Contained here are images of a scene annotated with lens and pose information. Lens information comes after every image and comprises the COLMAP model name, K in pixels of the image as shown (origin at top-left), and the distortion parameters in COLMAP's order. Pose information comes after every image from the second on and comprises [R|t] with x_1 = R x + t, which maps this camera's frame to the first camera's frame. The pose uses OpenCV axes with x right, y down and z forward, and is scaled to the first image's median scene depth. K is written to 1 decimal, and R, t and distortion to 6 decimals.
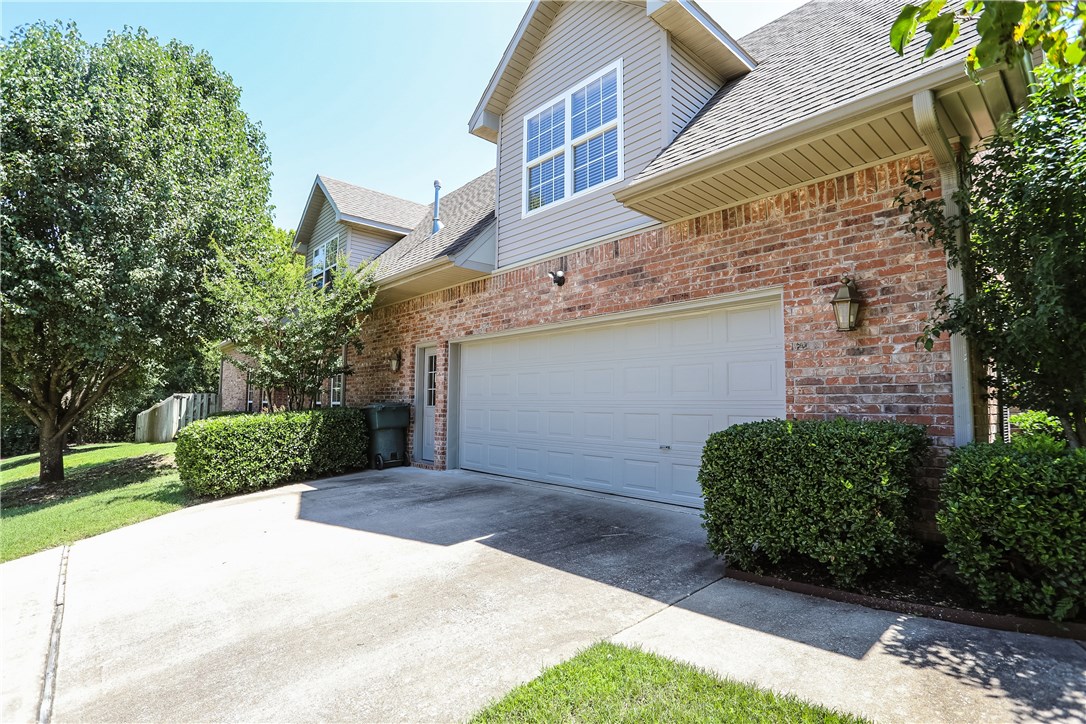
lens RADIAL K [[529.0, 0, 548.5], [0, 529.0, 363.1], [0, 0, 1]] dist [-0.051624, 0.018311]
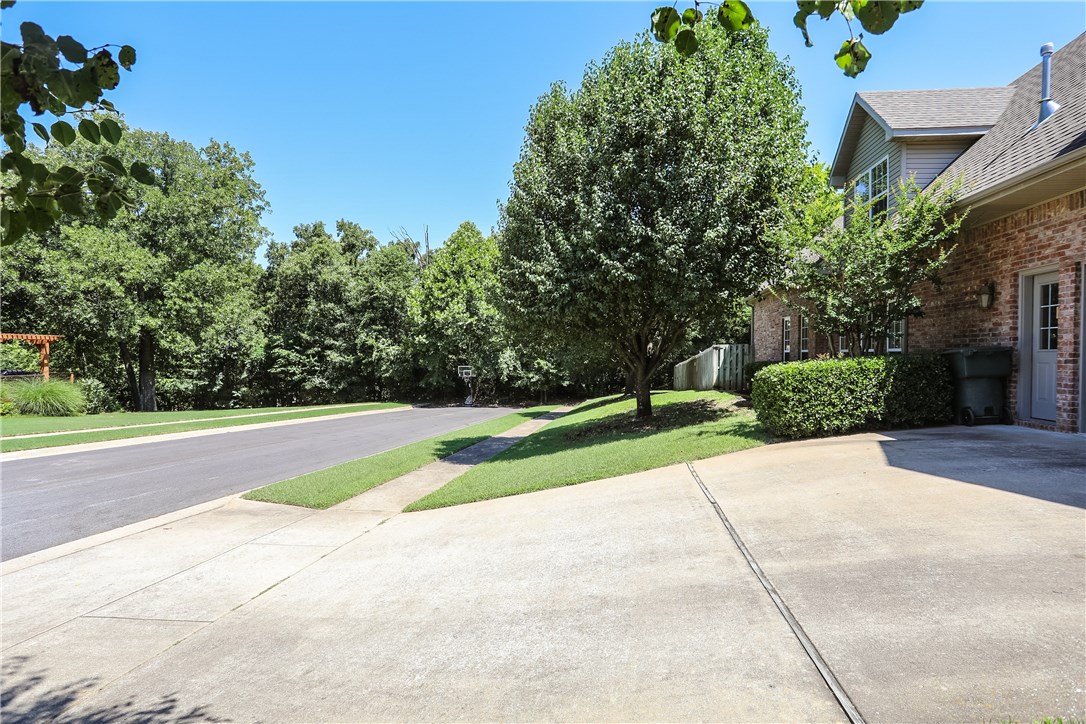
lens RADIAL K [[587.1, 0, 536.3], [0, 587.1, 362.7], [0, 0, 1]] dist [-0.045133, 0.018117]
pose [[0.642458, 0.006413, -0.766294, -0.063770], [0.059344, 0.996546, 0.058093, 0.007476], [0.764020, -0.082797, 0.639858, -0.115729]]
